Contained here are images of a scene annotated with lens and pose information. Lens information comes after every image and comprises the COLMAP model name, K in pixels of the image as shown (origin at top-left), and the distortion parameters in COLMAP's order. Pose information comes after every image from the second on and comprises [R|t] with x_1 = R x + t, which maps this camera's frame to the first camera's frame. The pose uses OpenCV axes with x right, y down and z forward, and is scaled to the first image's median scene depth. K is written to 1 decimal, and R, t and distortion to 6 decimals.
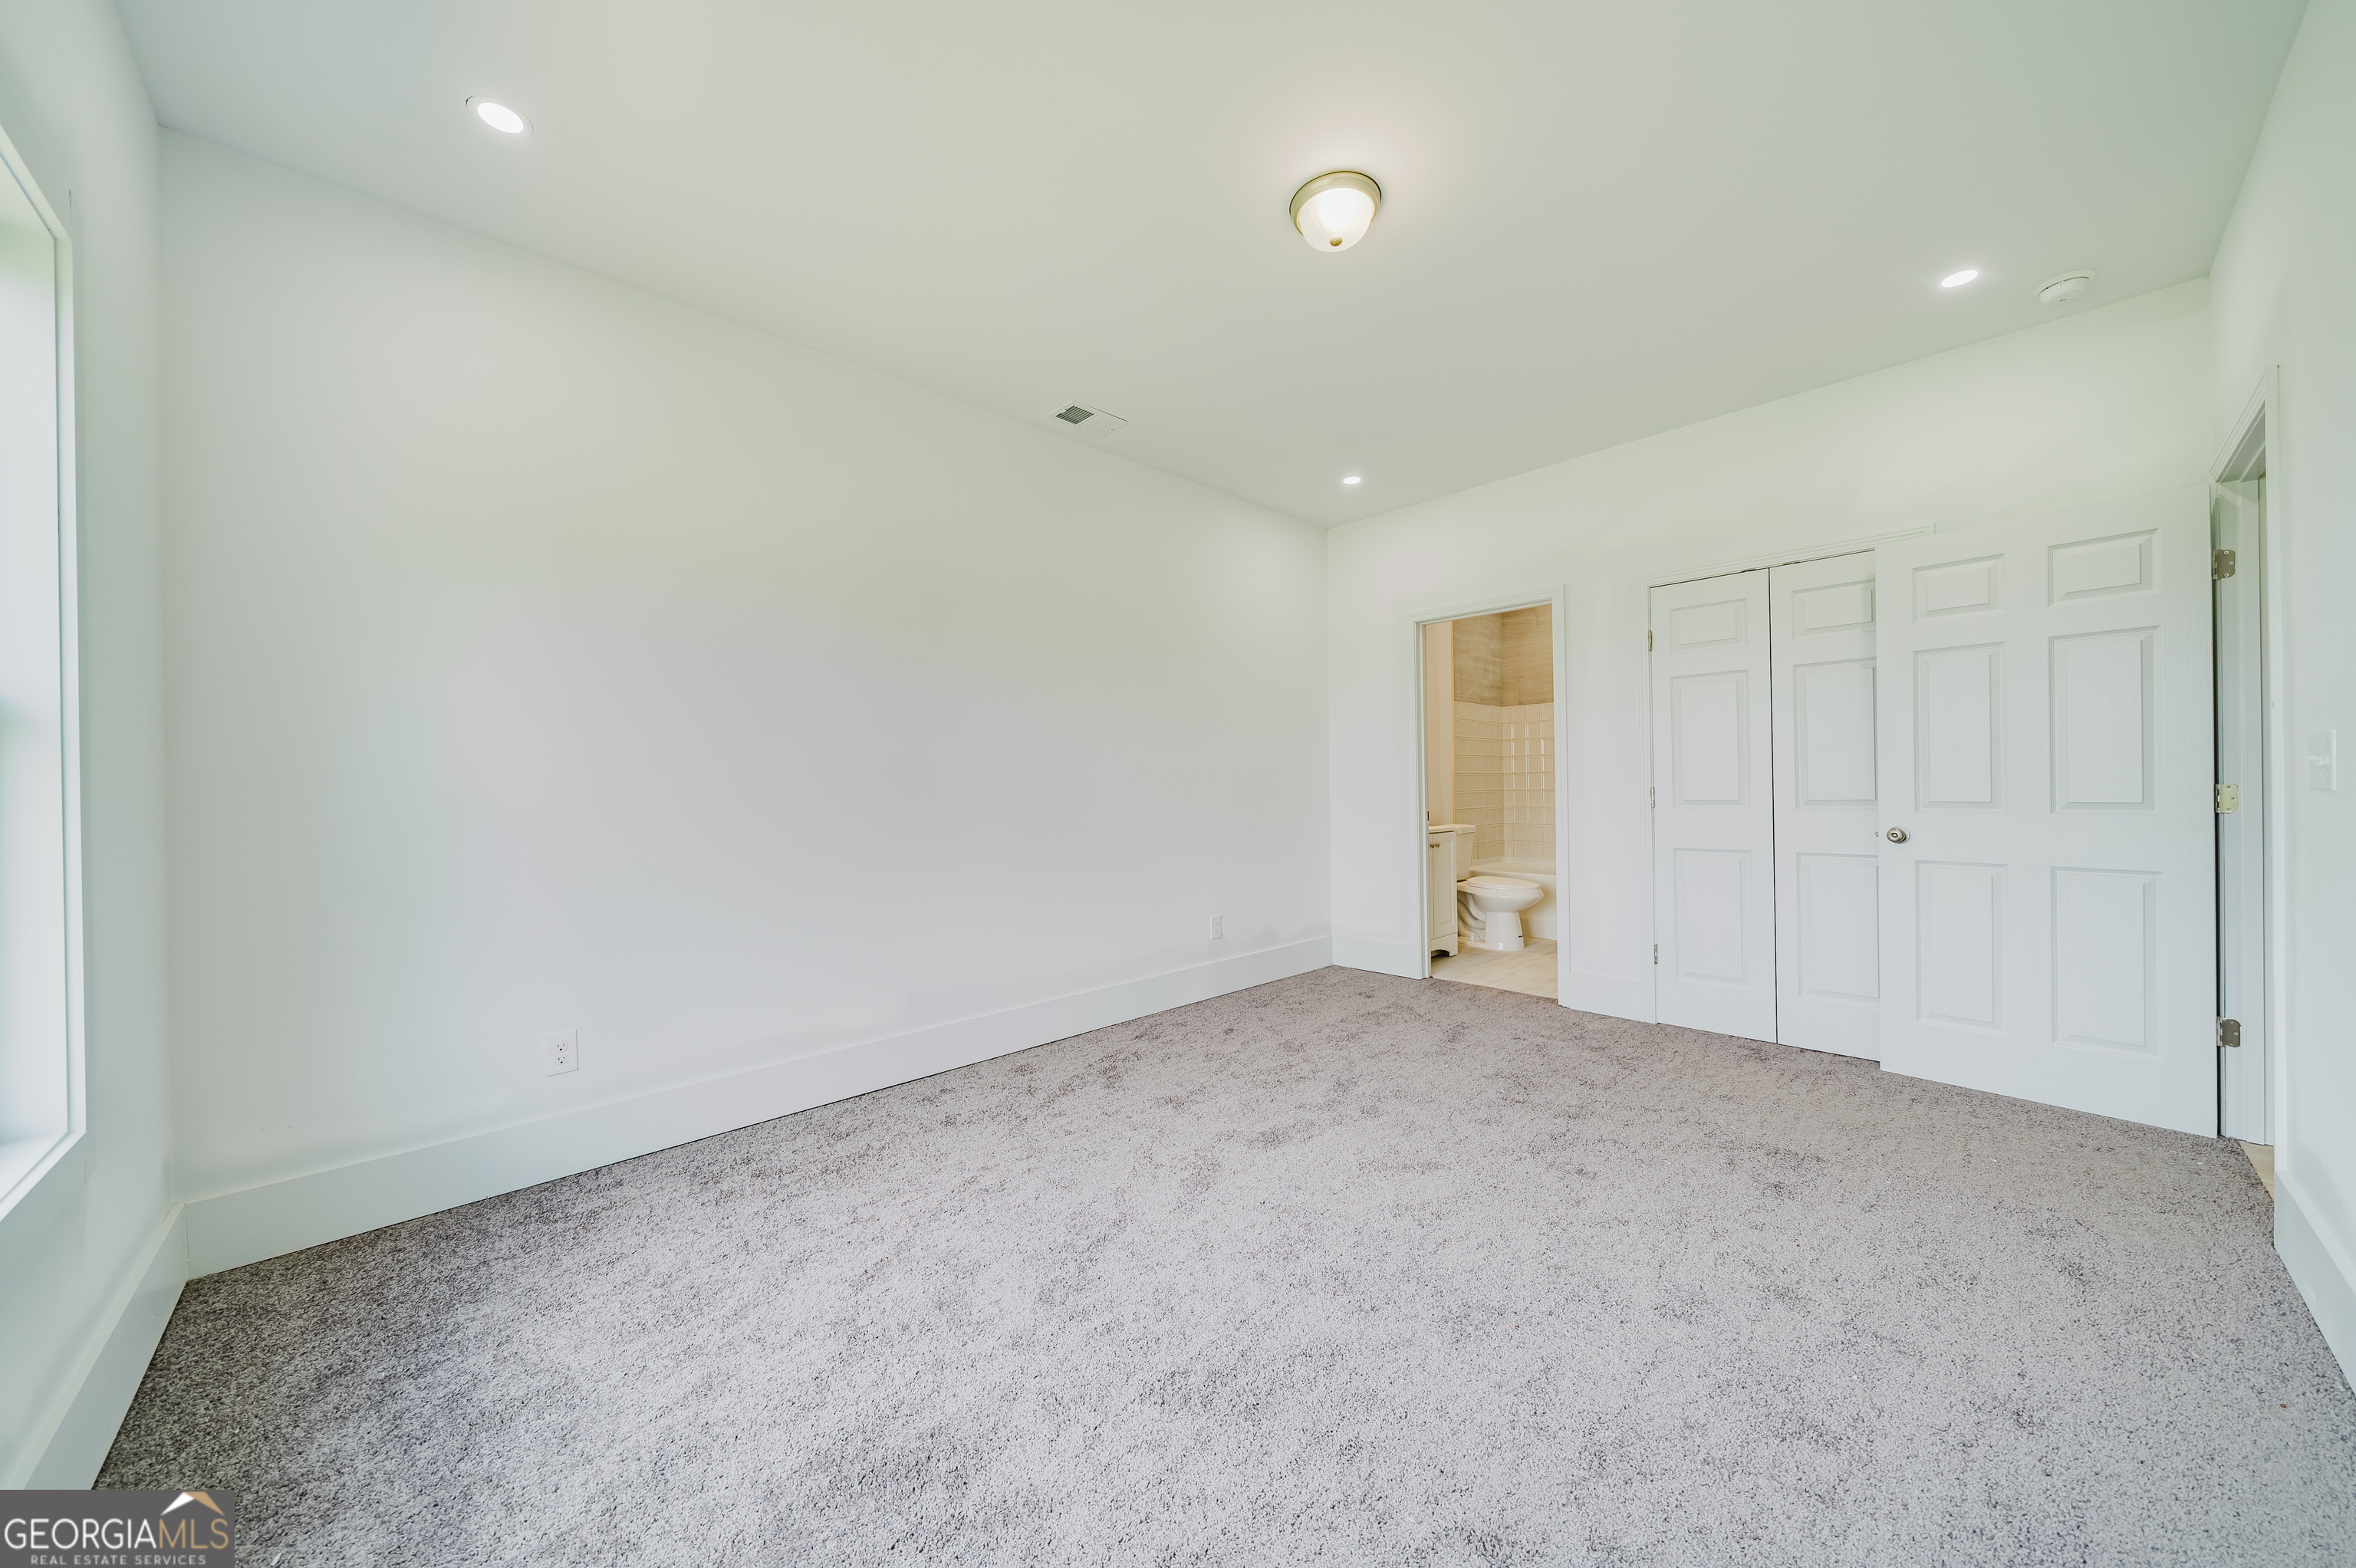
lens RADIAL K [[806.9, 0, 1175.2], [0, 806.9, 788.0], [0, 0, 1]] dist [-0.001028, -0.000129]
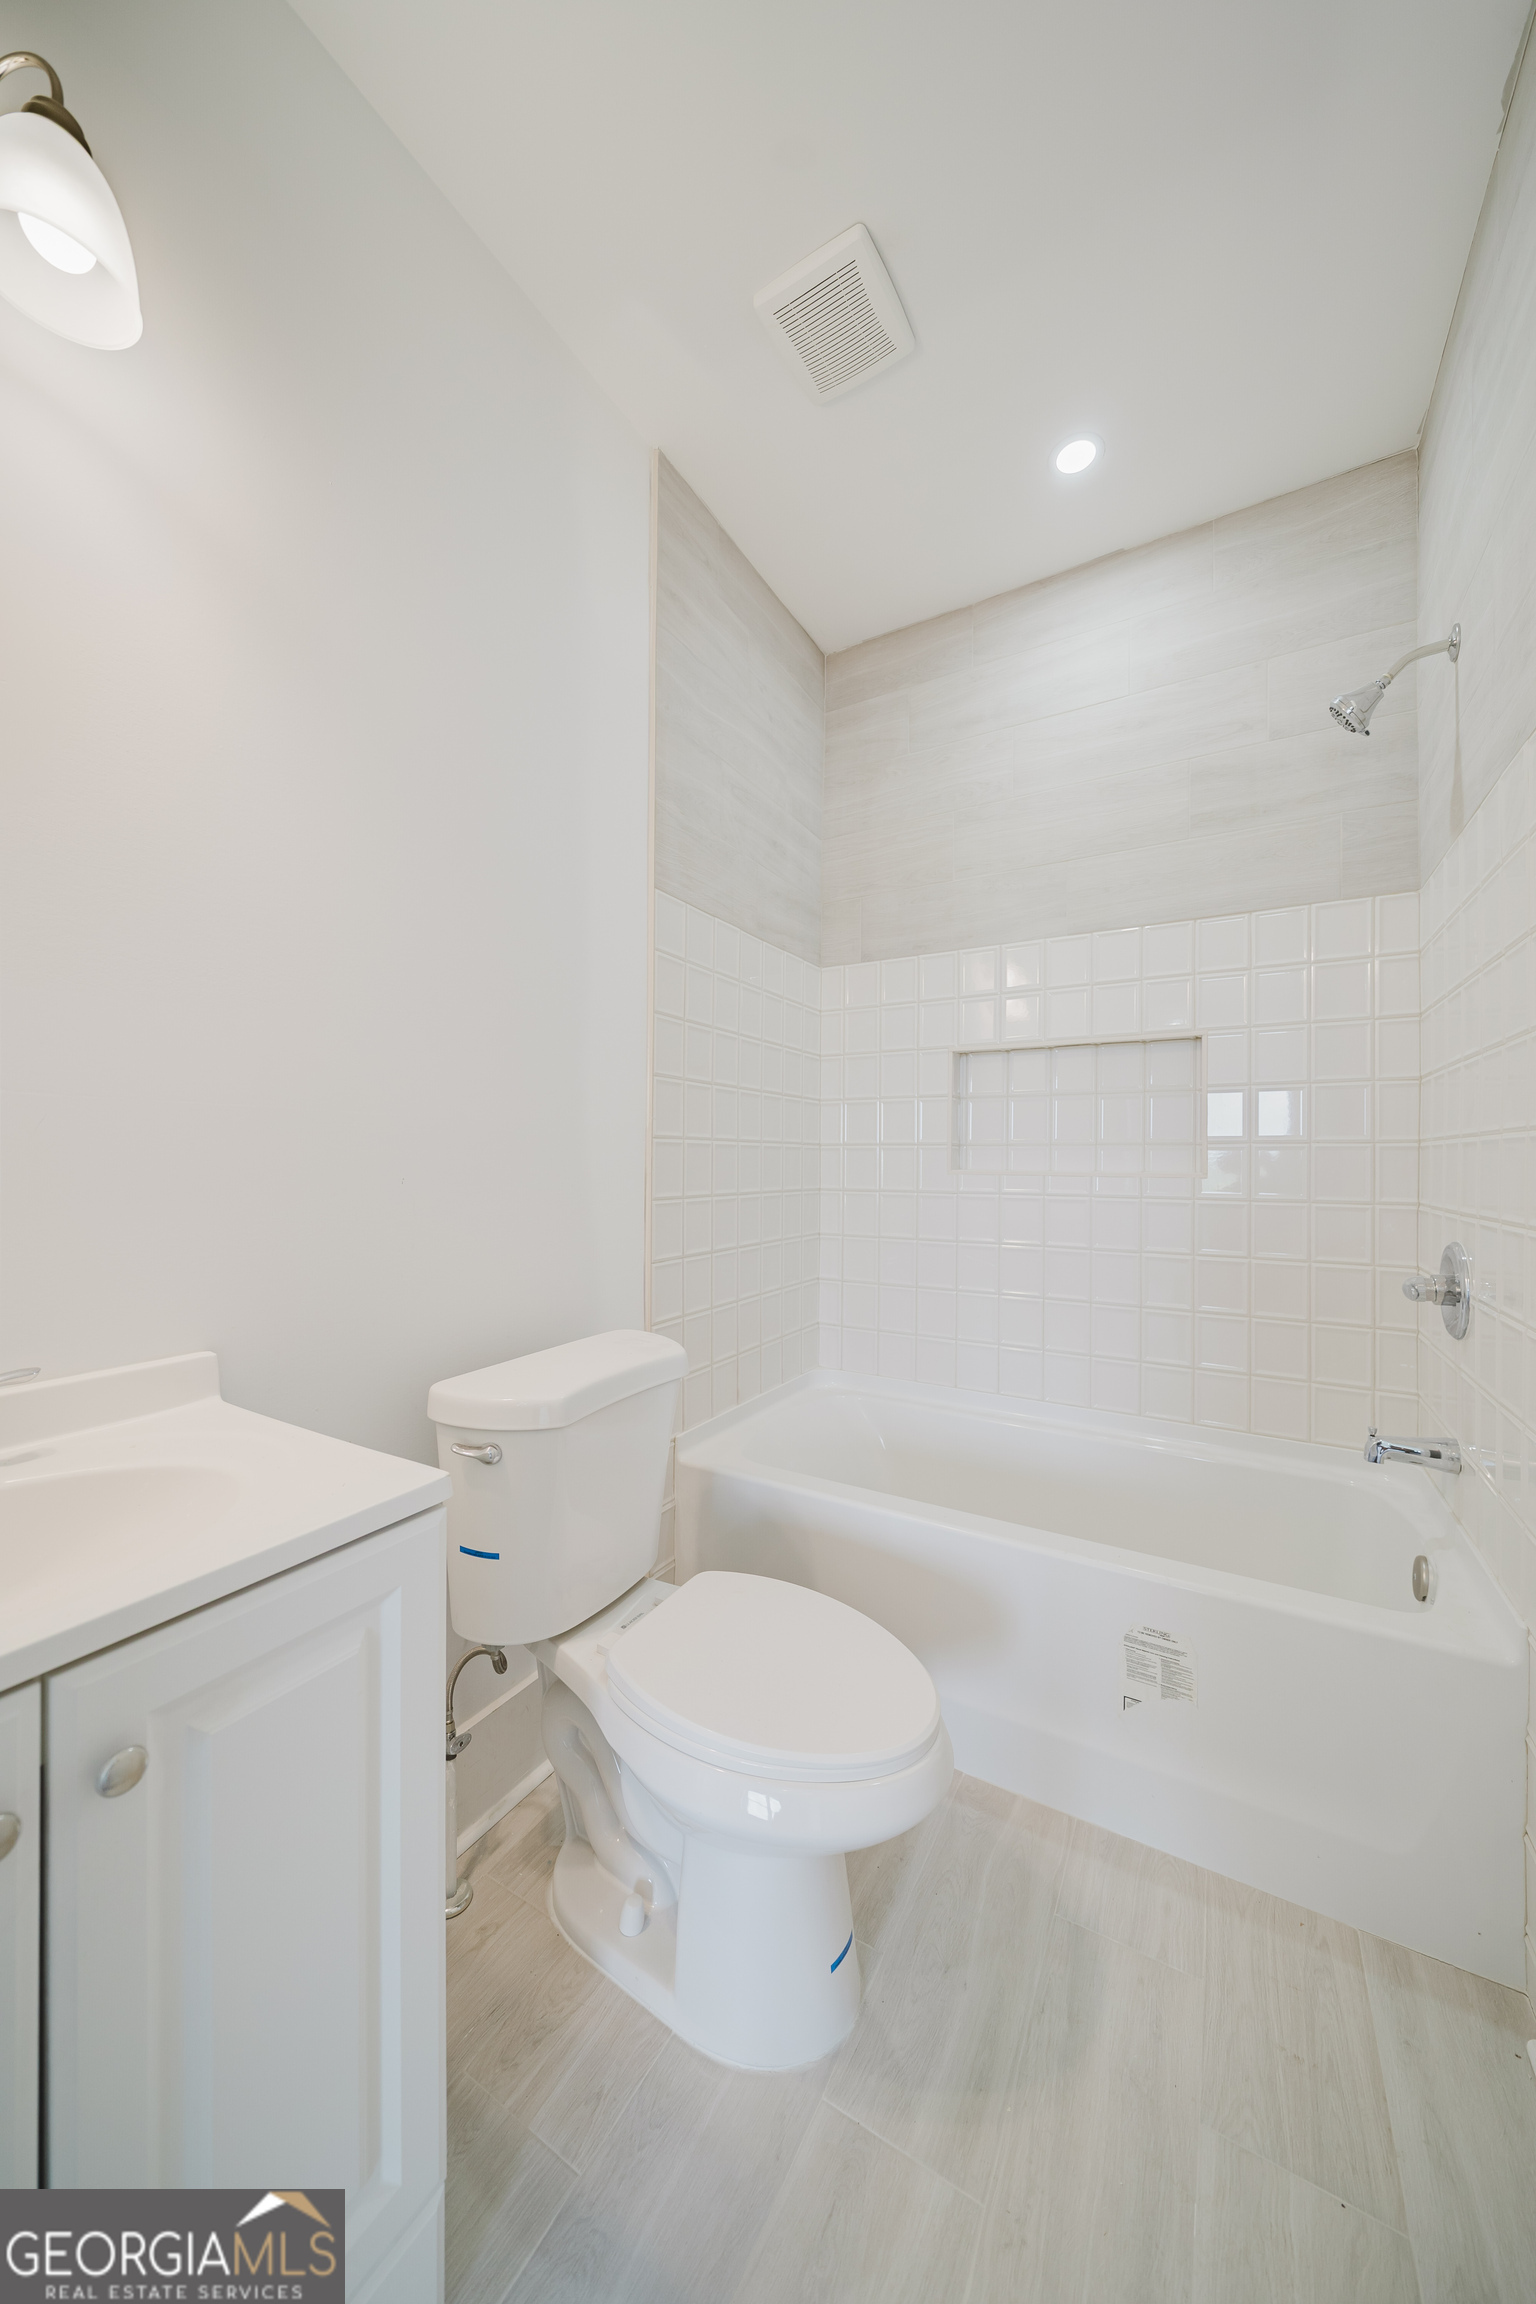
lens RADIAL K [[789.2, 0, 773.2], [0, 789.2, 1154.1], [0, 0, 1]] dist [-0.001028, -0.000129]
pose [[0.959596, 0.018579, 0.280768, 0.289243], [-0.015756, 0.999800, -0.012309, -0.008670], [-0.280940, 0.007388, 0.959697, 0.668875]]
